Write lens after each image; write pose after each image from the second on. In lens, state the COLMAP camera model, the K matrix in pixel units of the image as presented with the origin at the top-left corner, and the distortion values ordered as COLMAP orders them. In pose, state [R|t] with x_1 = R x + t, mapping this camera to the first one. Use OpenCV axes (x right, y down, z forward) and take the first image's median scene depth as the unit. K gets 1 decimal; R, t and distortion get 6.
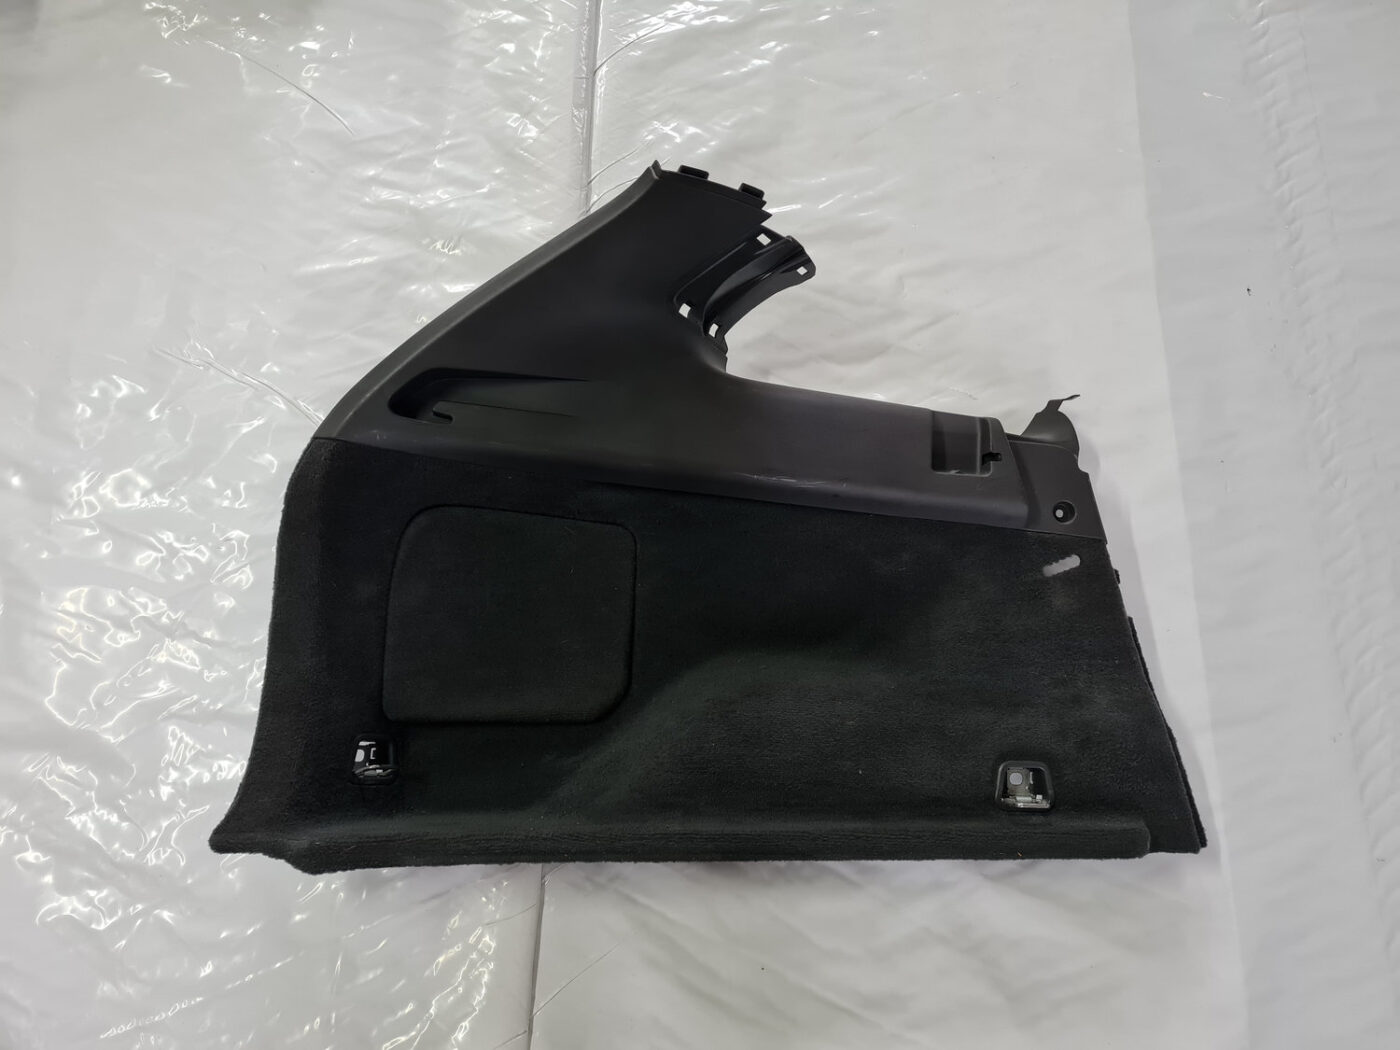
lens RADIAL K [[990.8, 0, 699.4], [0, 990.8, 507.9], [0, 0, 1]] dist [0.054768, -0.056304]
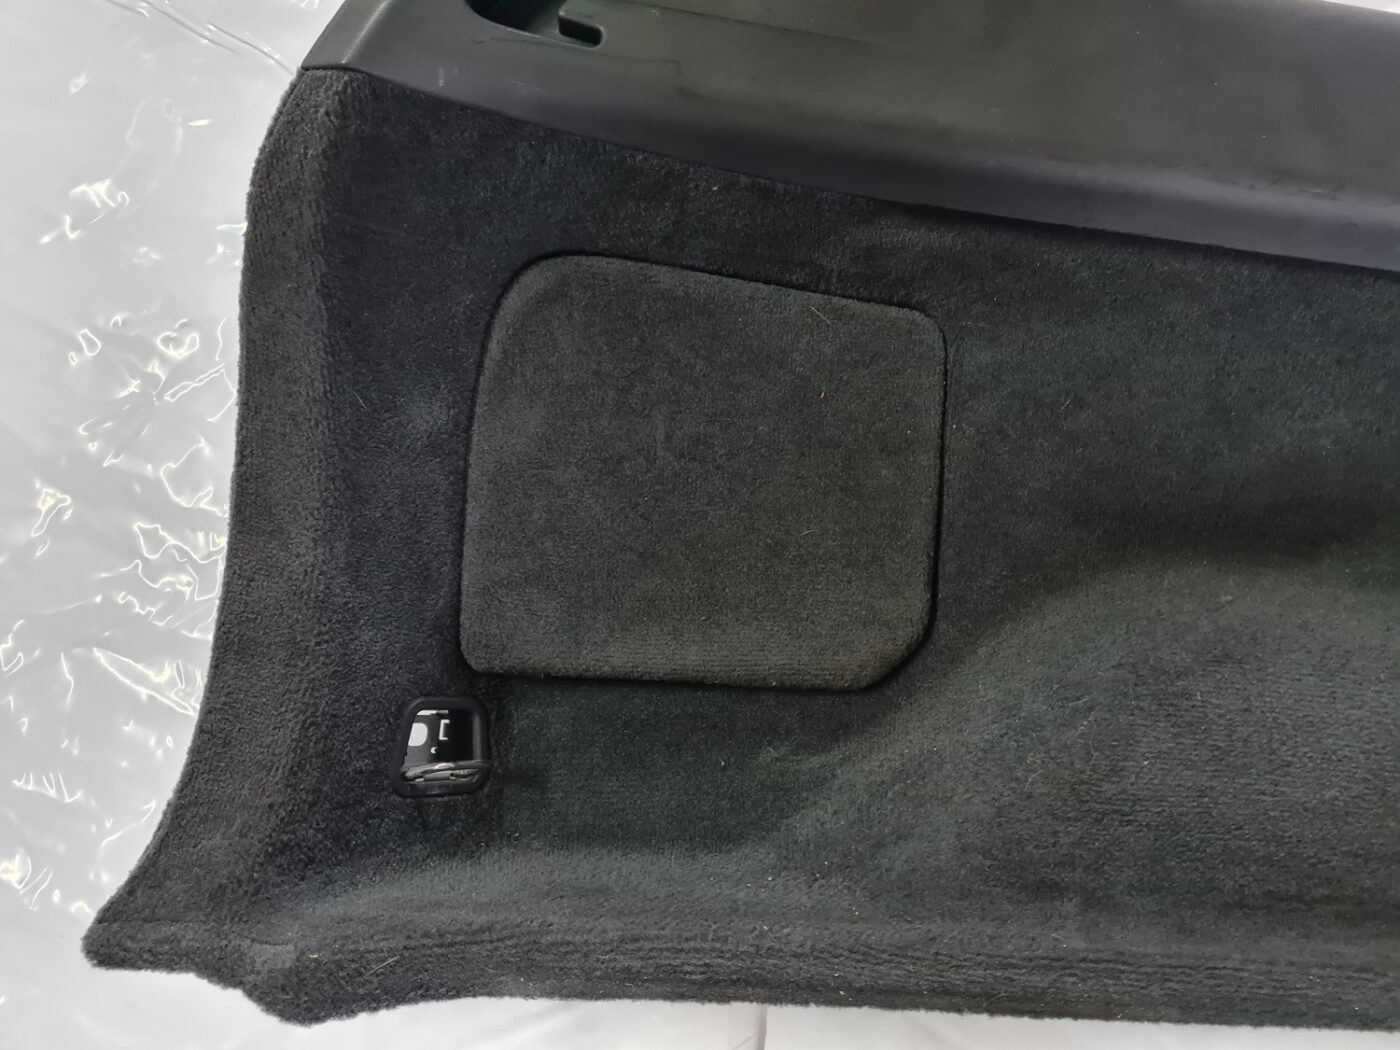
lens RADIAL K [[990.8, 0, 699.4], [0, 990.8, 507.9], [0, 0, 1]] dist [0.054768, -0.056304]
pose [[0.995124, 0.031775, -0.093371, -0.149033], [-0.021136, 0.993393, 0.112796, 0.068432], [0.096338, -0.110272, 0.989221, 0.511774]]
